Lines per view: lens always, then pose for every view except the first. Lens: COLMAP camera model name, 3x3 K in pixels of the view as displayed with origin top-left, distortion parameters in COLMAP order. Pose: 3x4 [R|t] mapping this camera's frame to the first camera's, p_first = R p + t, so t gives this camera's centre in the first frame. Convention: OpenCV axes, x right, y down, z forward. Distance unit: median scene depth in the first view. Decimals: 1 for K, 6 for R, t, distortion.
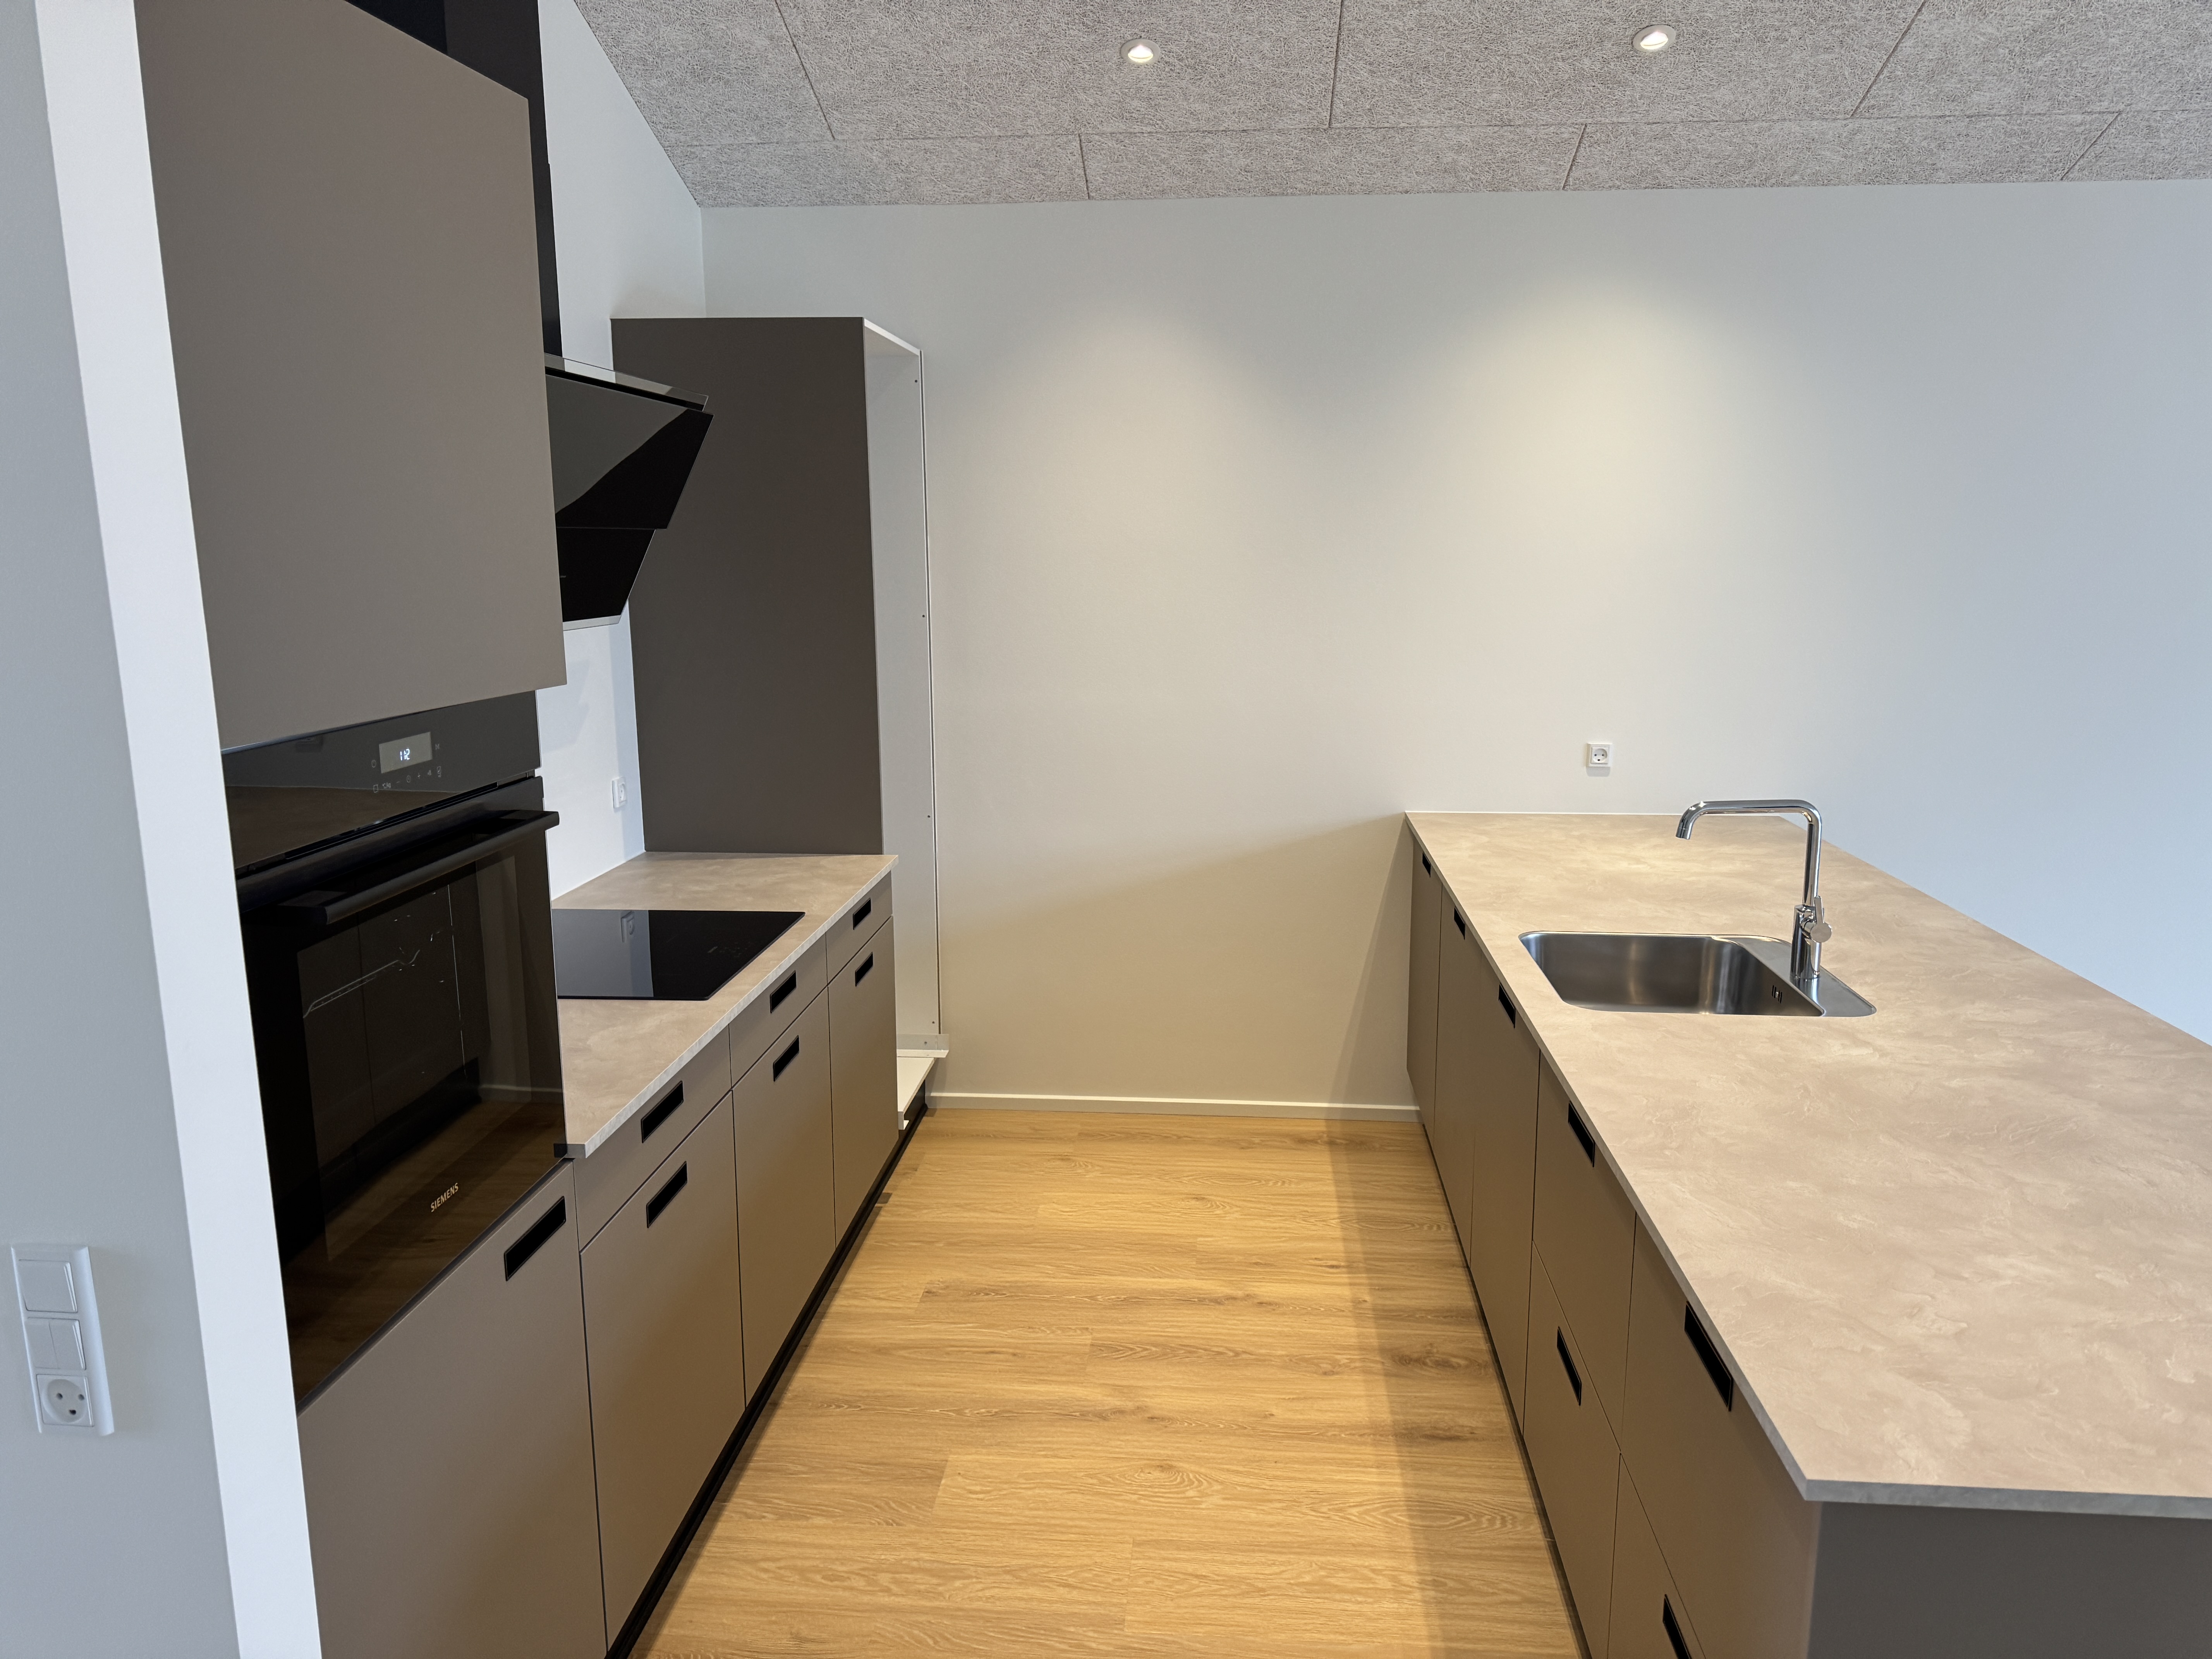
lens RADIAL K [[1626.3, 0, 1149.5], [0, 1626.3, 830.5], [0, 0, 1]] dist [0.044538, -0.052050]
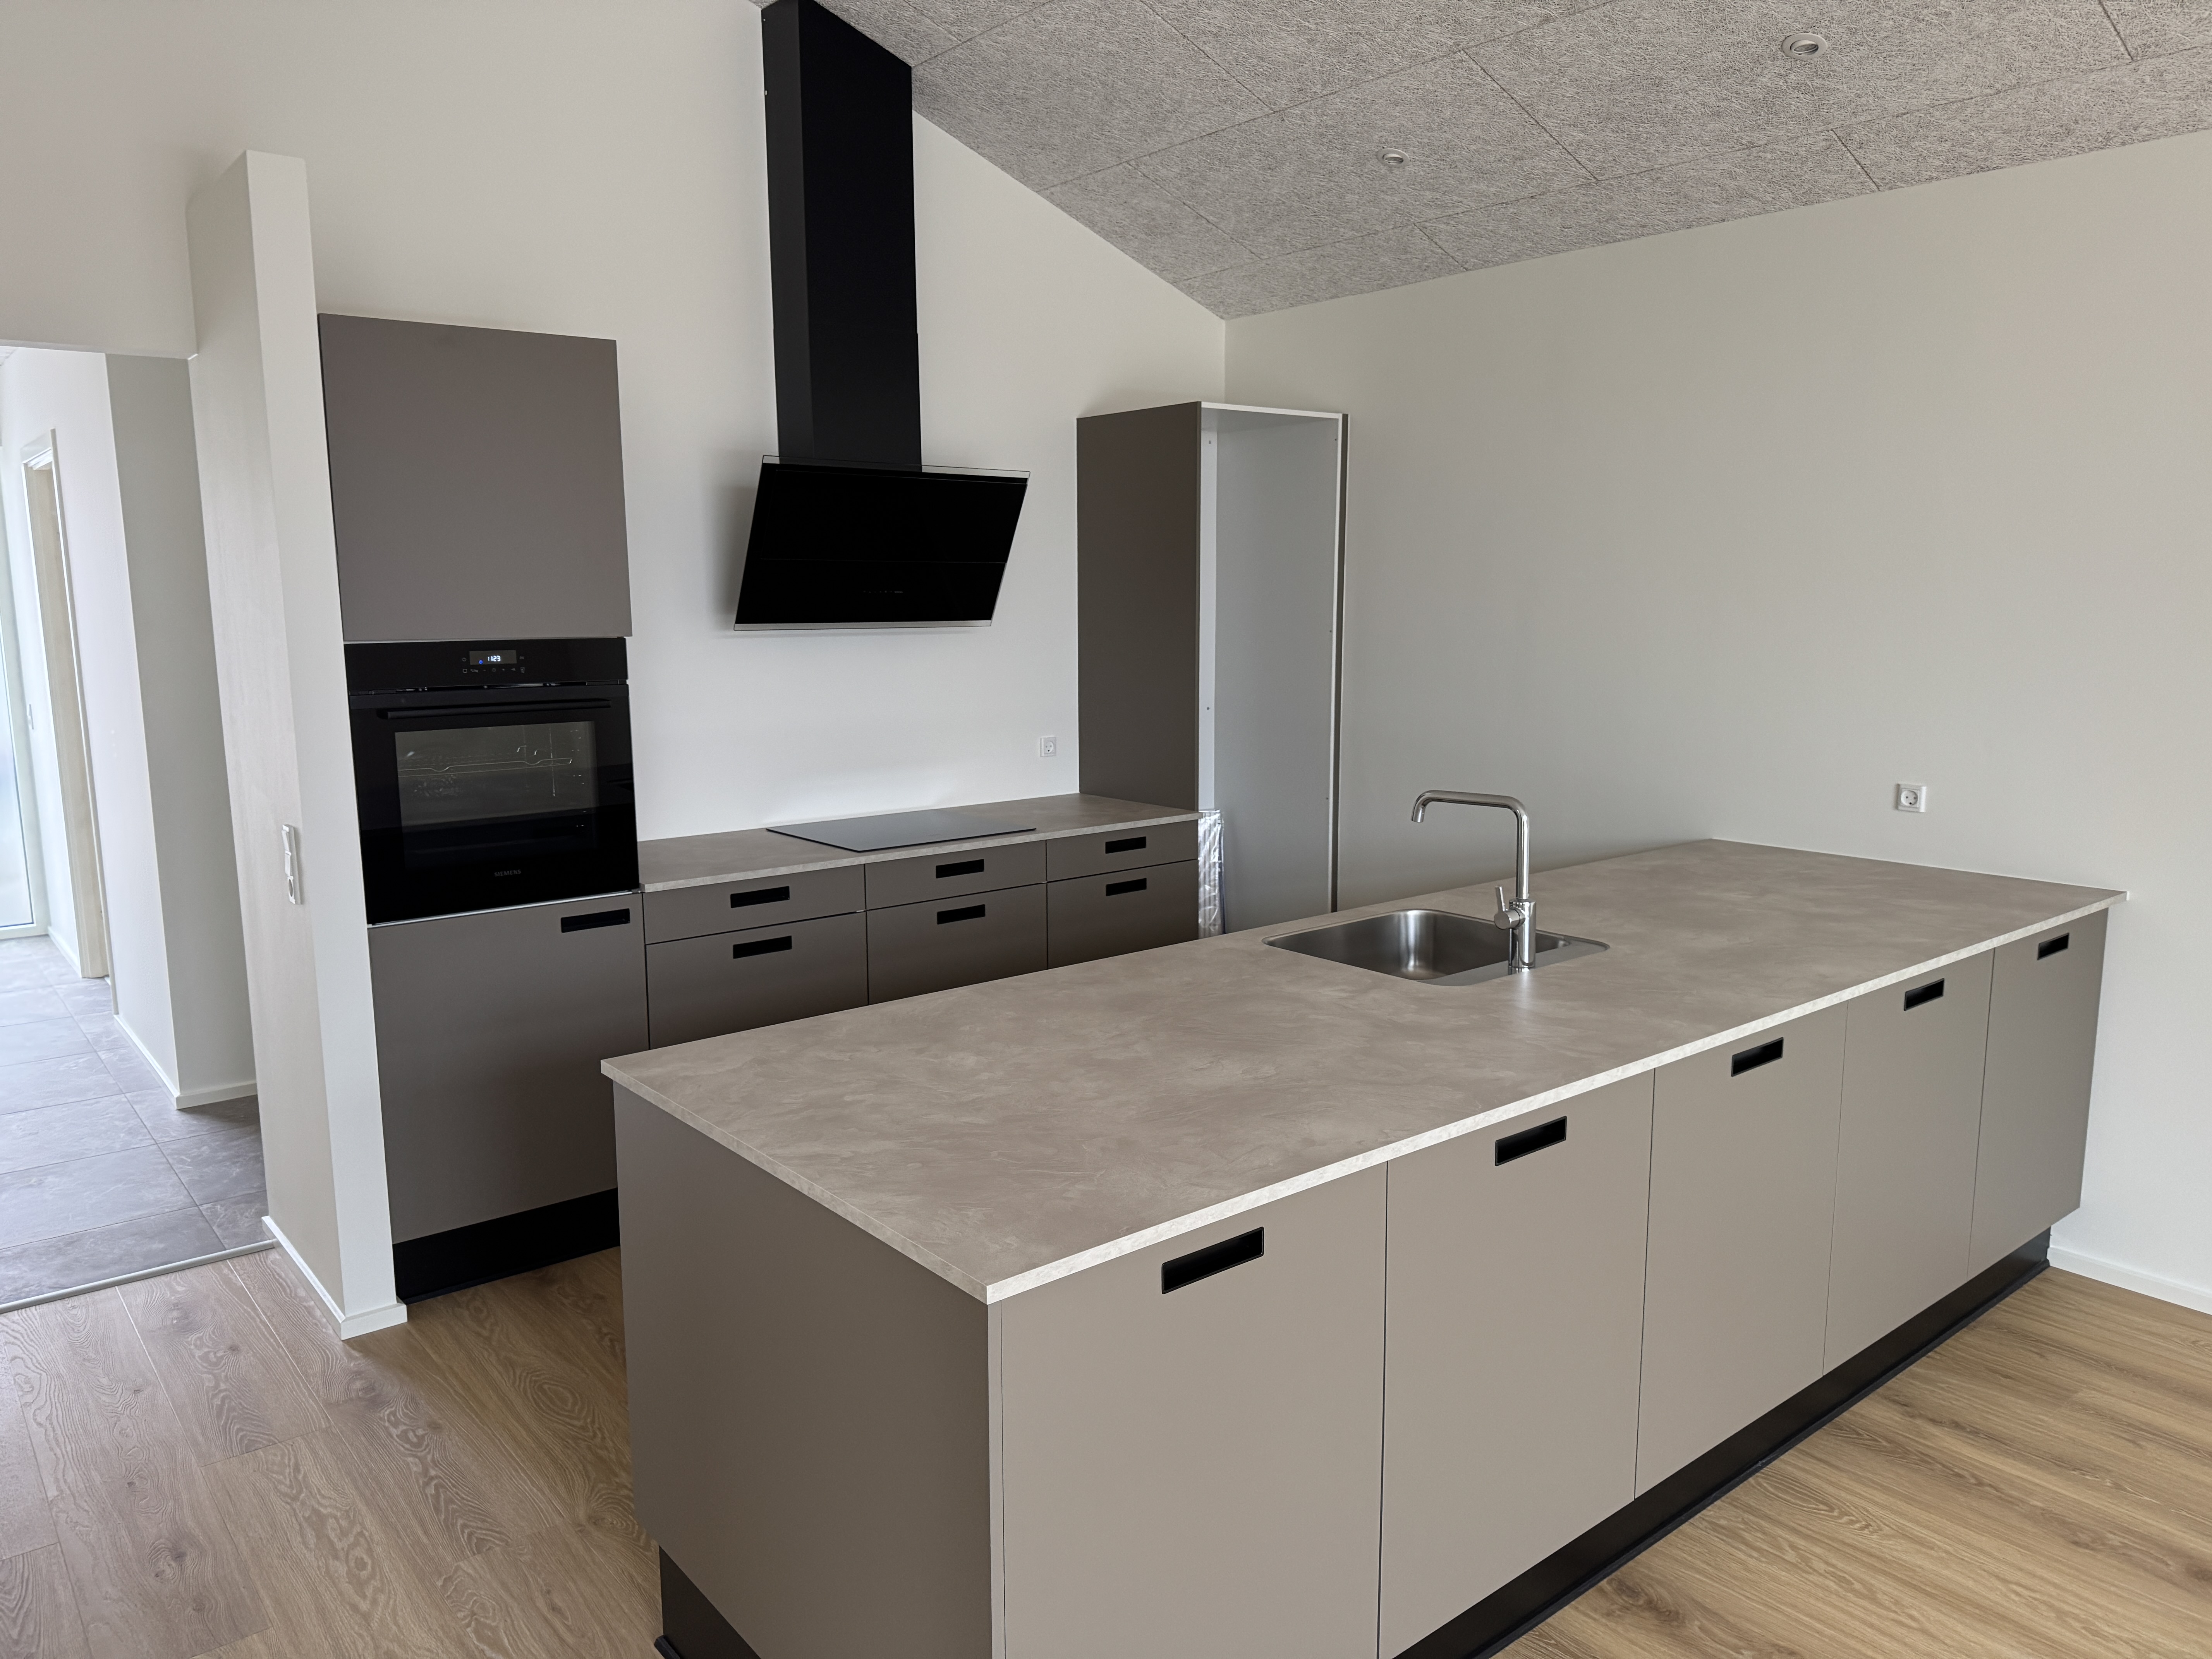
lens RADIAL K [[1626.3, 0, 1149.5], [0, 1626.3, 830.5], [0, 0, 1]] dist [0.044538, -0.052050]
pose [[0.703159, 0.114451, -0.701761, 1.419661], [-0.132964, 0.990715, 0.028348, 0.002052], [0.698490, 0.073376, 0.711848, 0.064557]]
